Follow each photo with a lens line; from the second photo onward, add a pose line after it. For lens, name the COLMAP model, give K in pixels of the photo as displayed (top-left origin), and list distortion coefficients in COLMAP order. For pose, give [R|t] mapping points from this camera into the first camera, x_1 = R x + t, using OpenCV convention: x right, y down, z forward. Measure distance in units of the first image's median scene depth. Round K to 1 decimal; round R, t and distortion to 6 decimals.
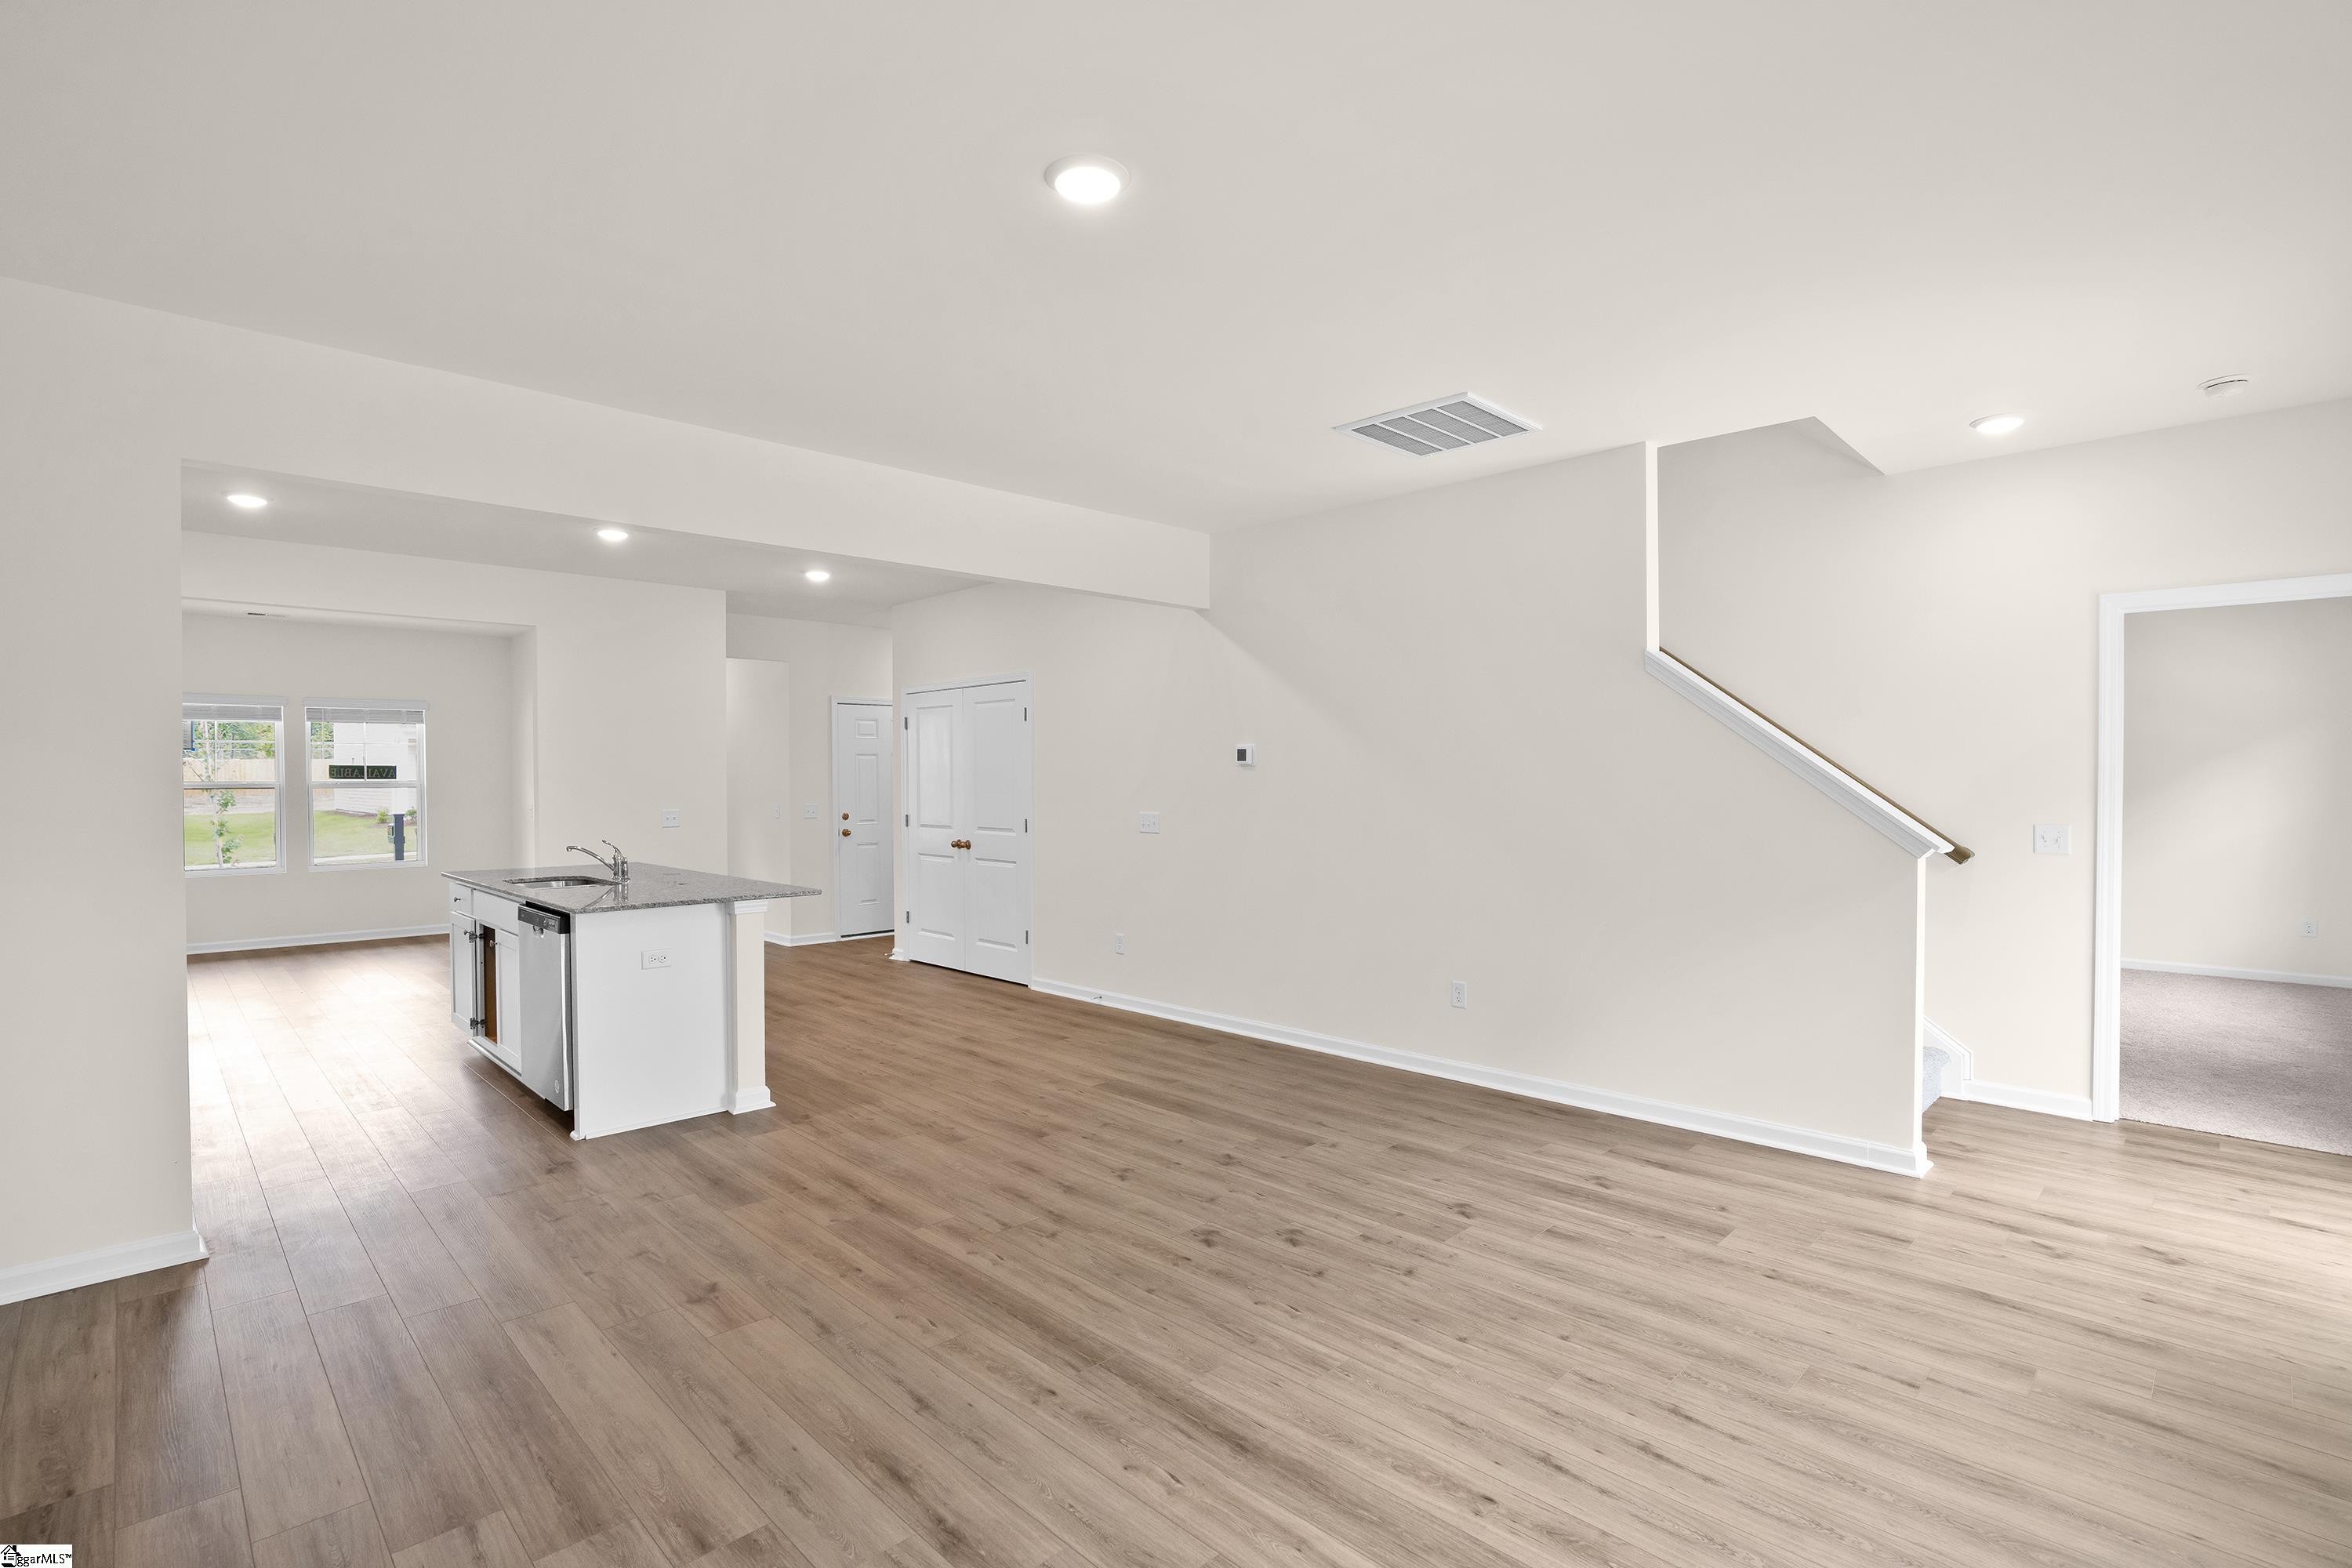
lens RADIAL K [[1103.7, 0, 1171.1], [0, 1103.7, 777.4], [0, 0, 1]] dist [-0.054824, 0.023280]
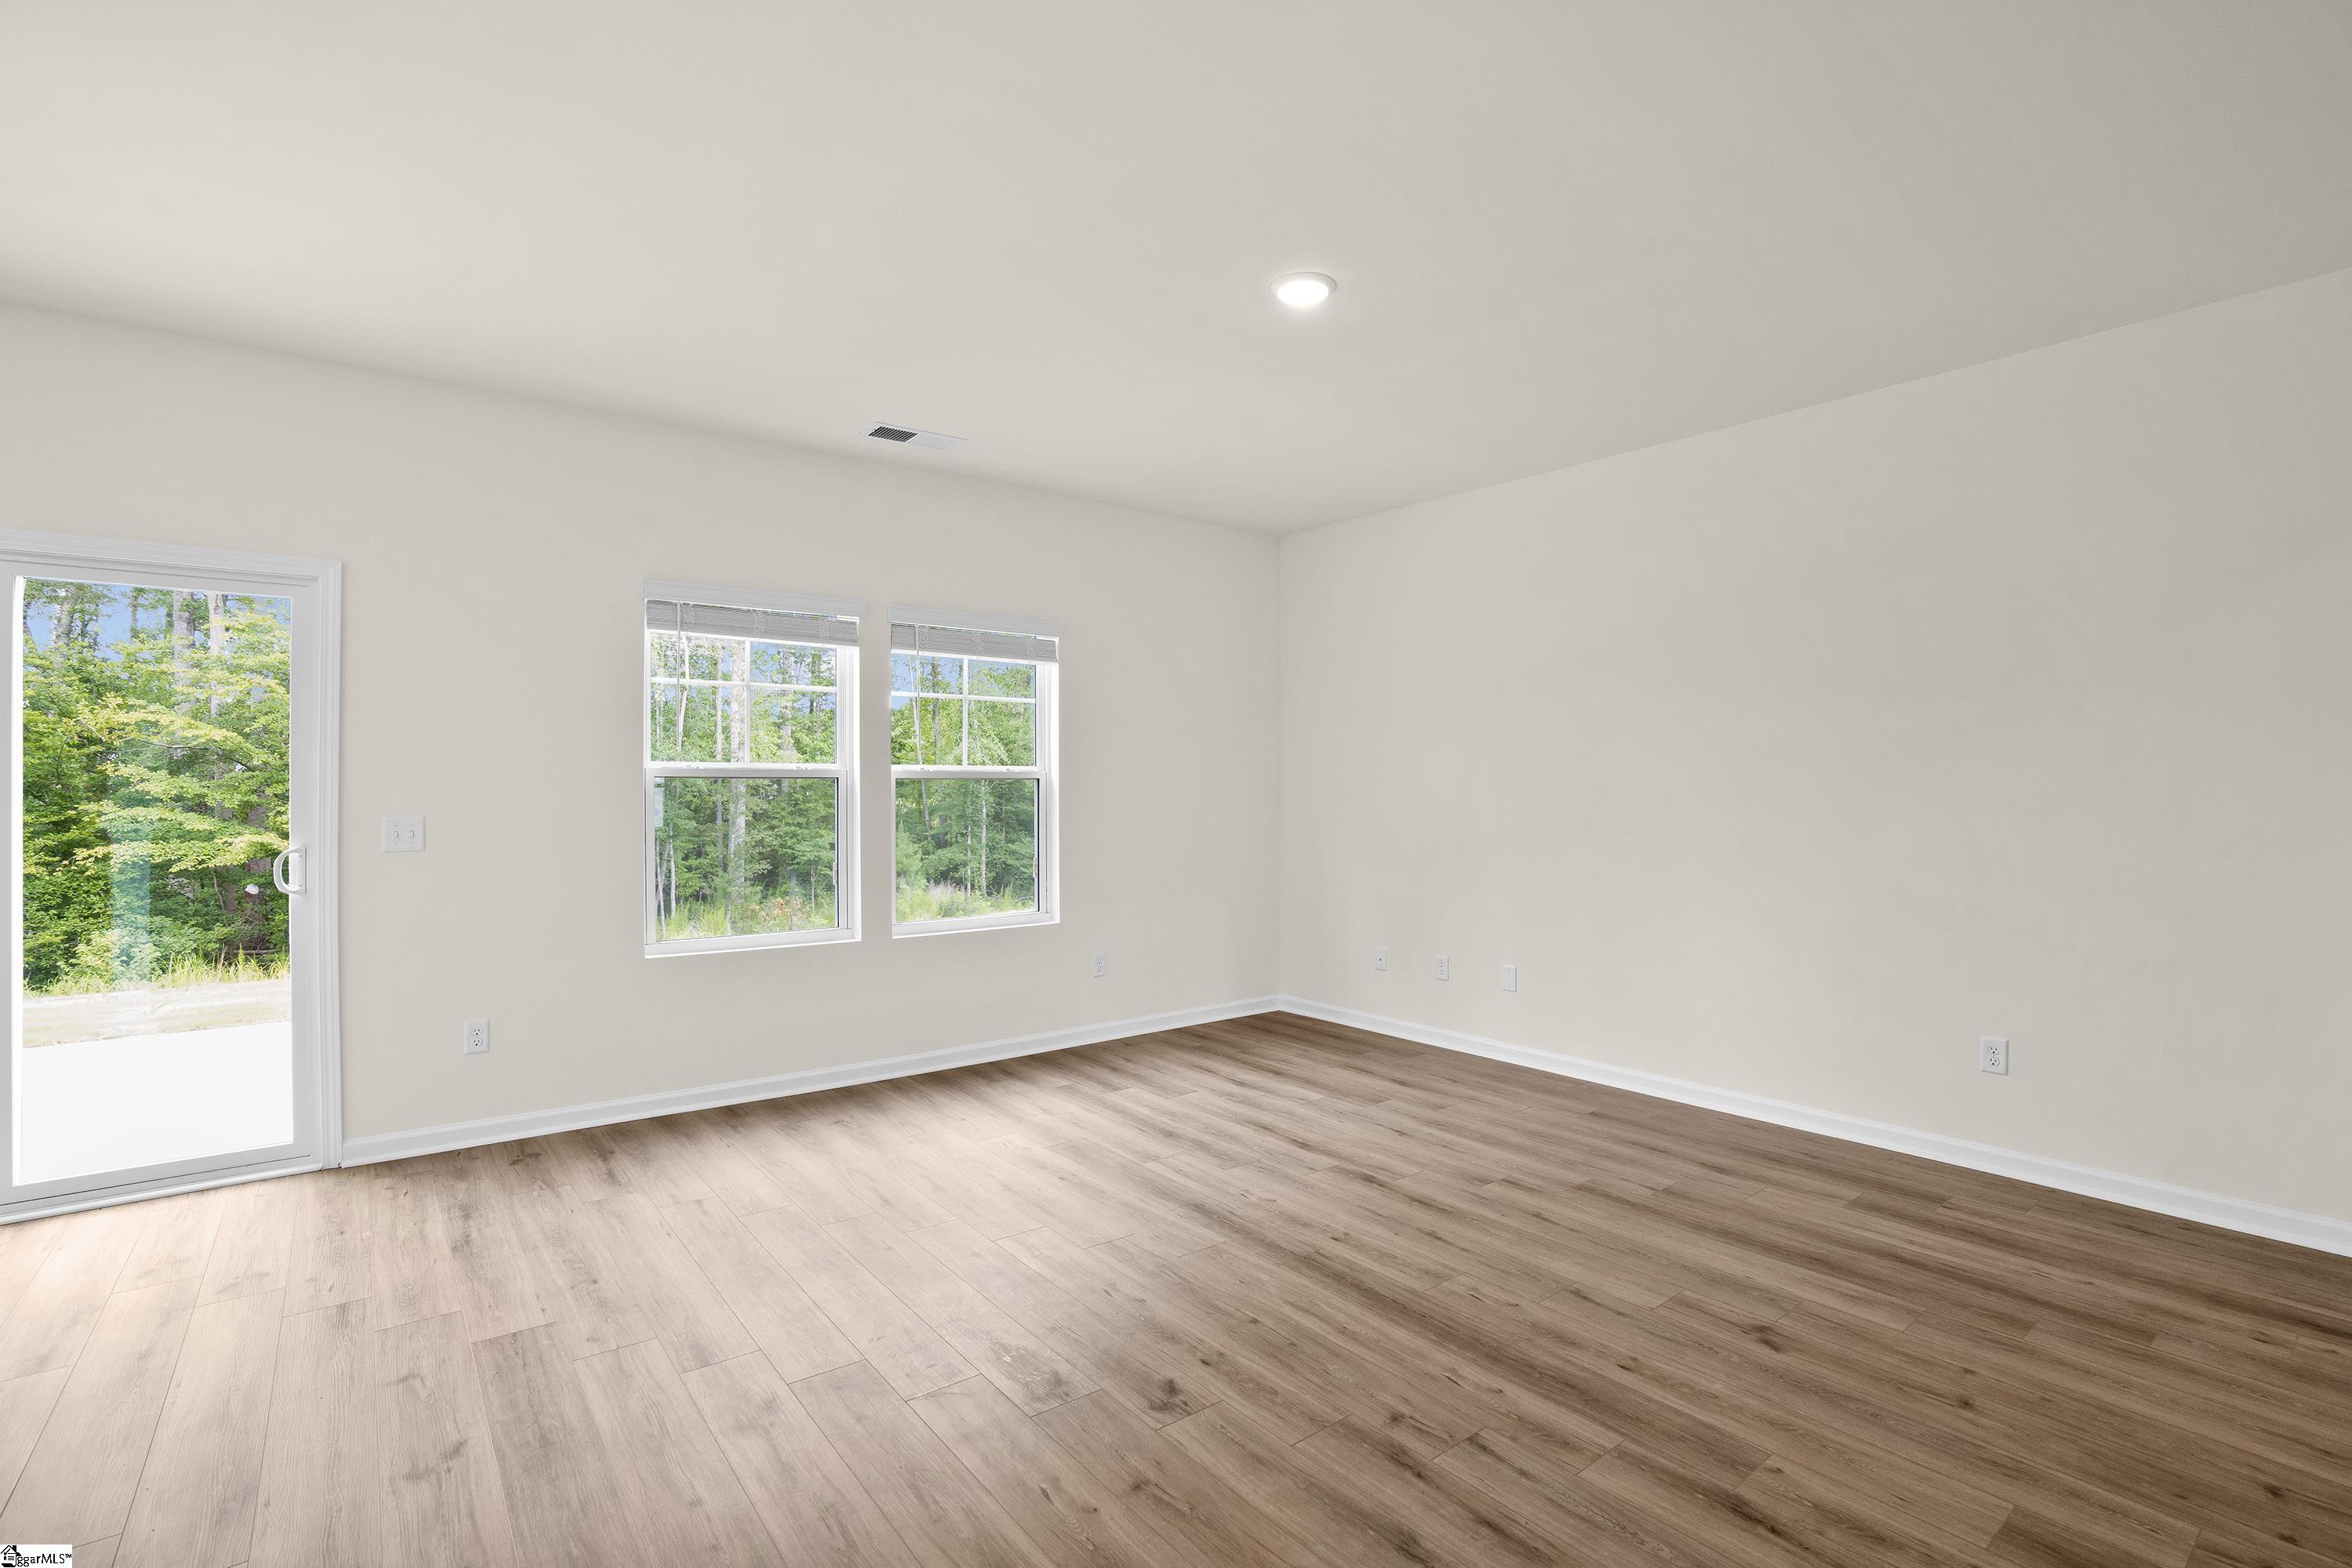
lens RADIAL K [[1079.5, 0, 1172.0], [0, 1079.5, 786.6], [0, 0, 1]] dist [-0.058037, 0.021426]
pose [[-0.993618, 0.004668, 0.112700, -0.045314], [0.004315, 0.999985, -0.003379, 0.030854], [-0.112714, -0.002871, -0.993623, 1.622149]]
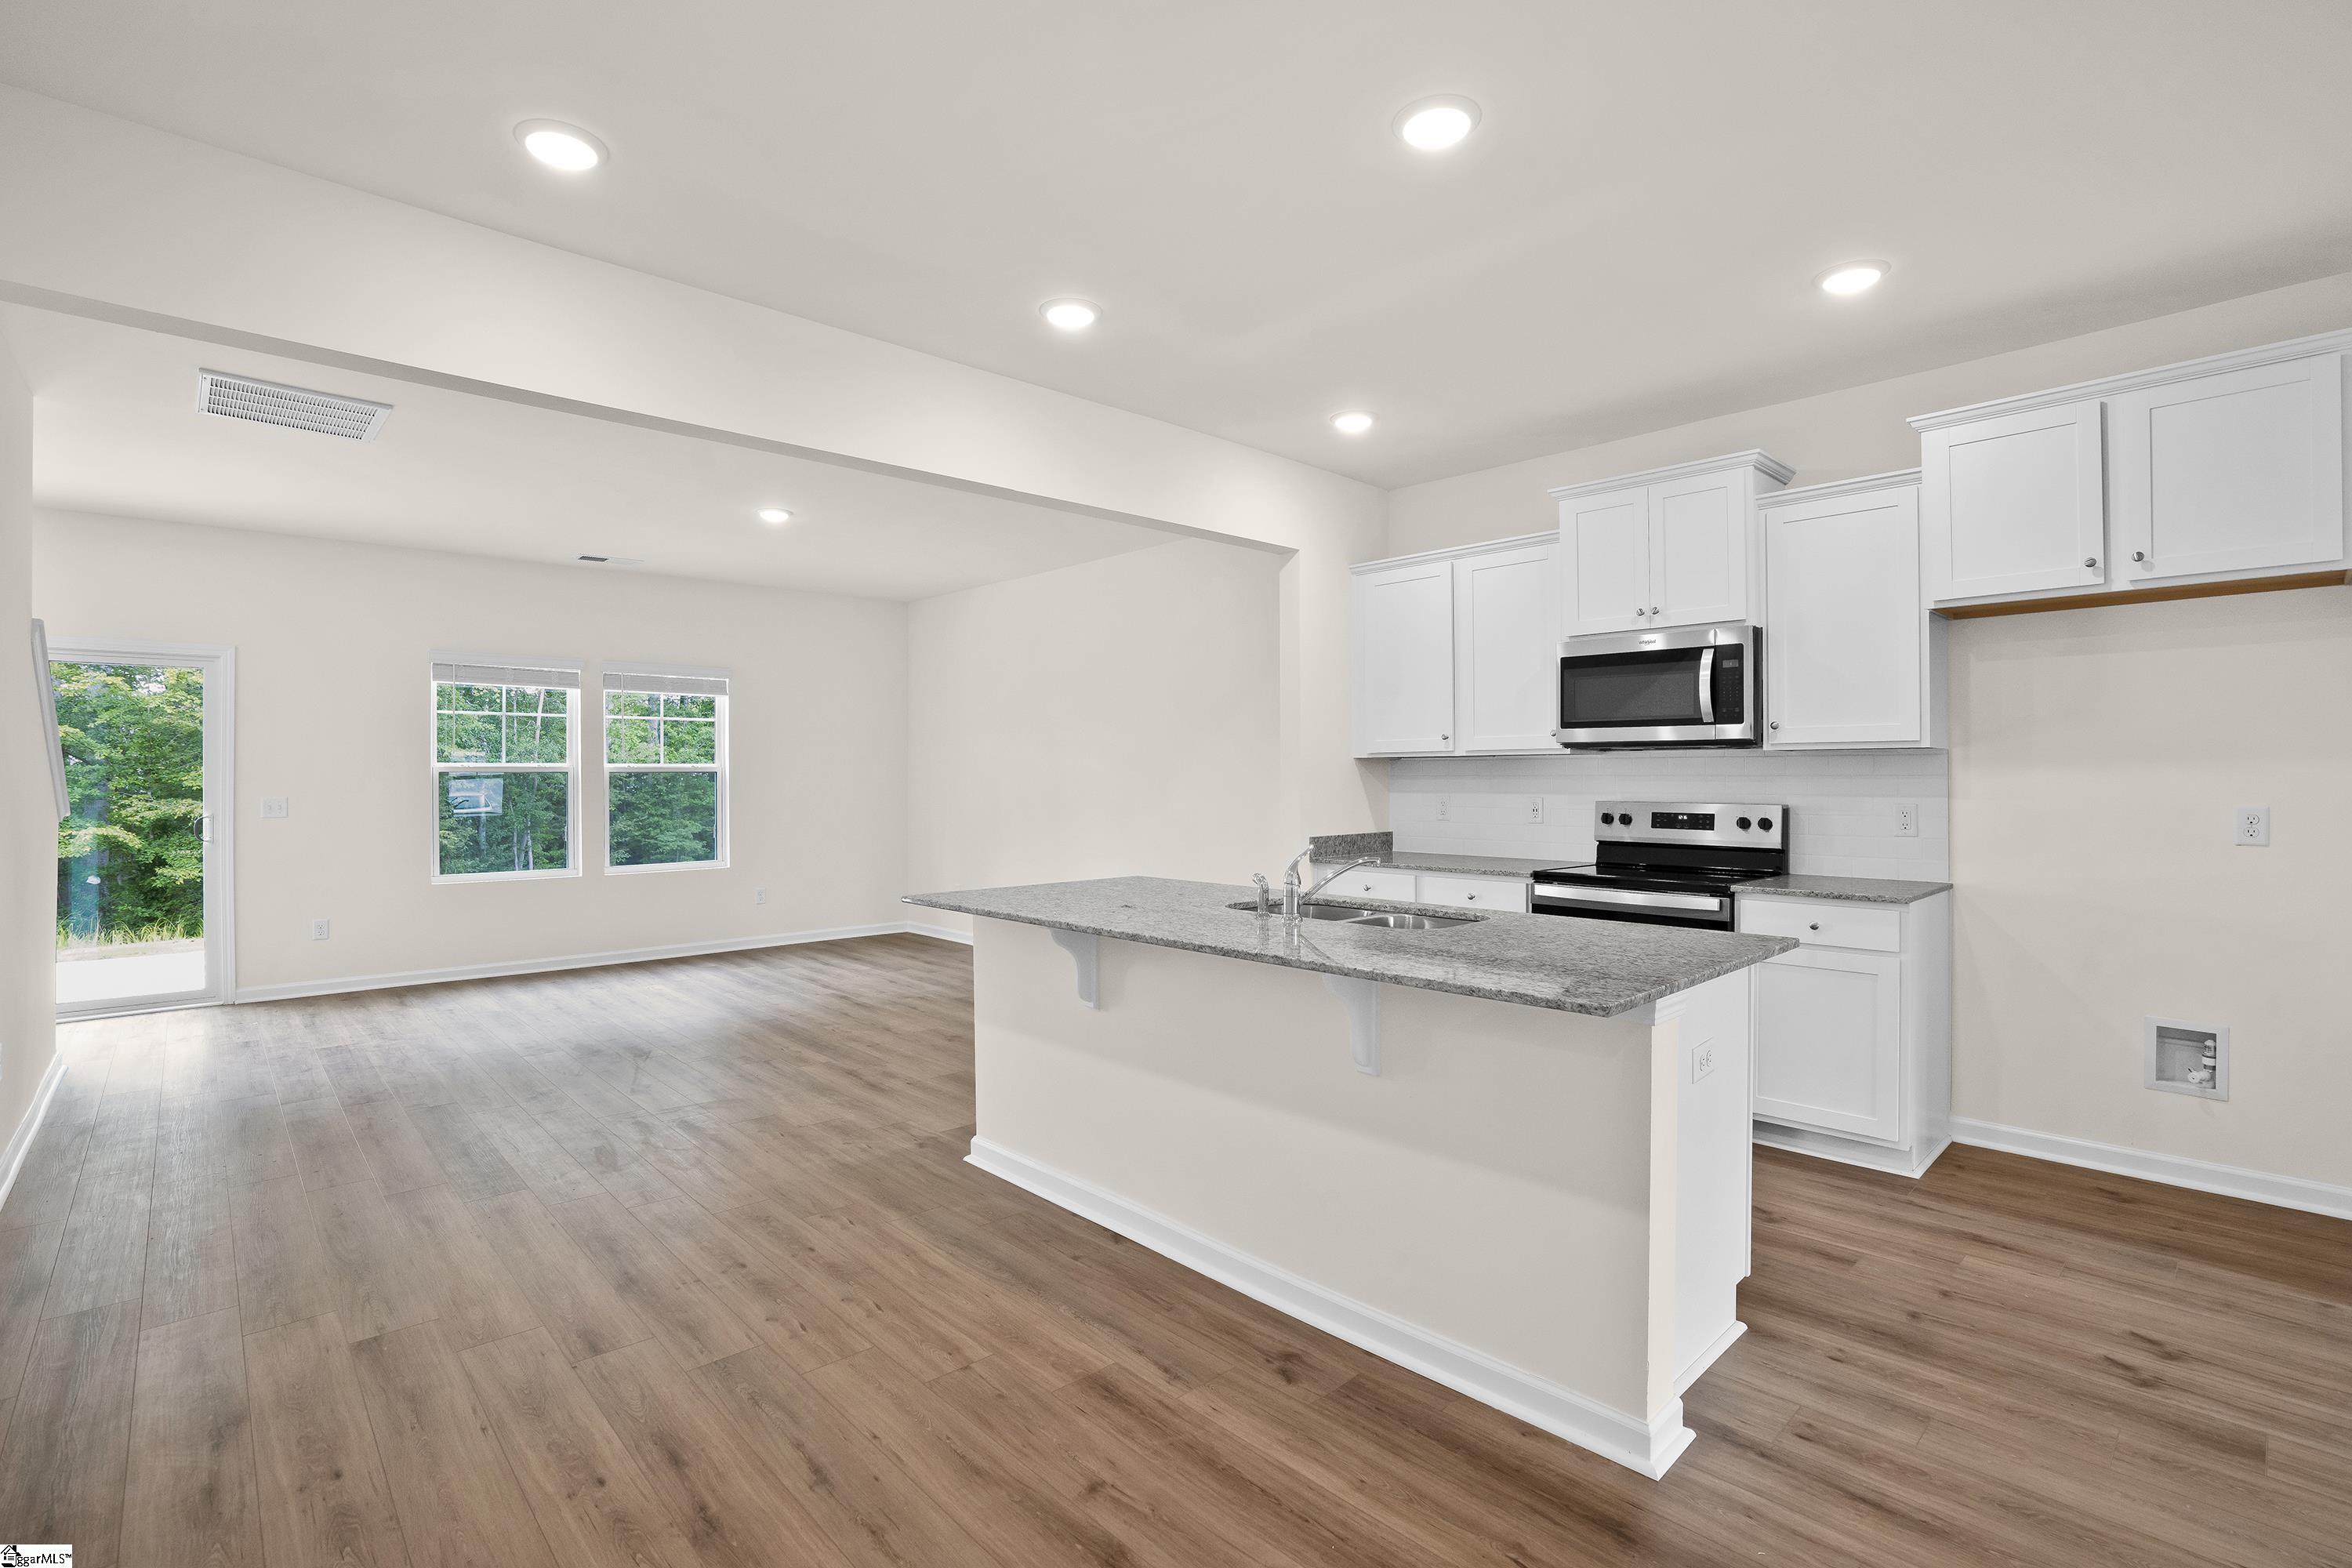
lens RADIAL K [[1079.5, 0, 1172.0], [0, 1079.5, 786.6], [0, 0, 1]] dist [-0.058037, 0.021426]
pose [[-0.999776, 0.007844, 0.019650, -0.721103], [0.007969, 0.999949, 0.006280, 0.036749], [-0.019599, 0.006435, -0.999787, 2.406977]]
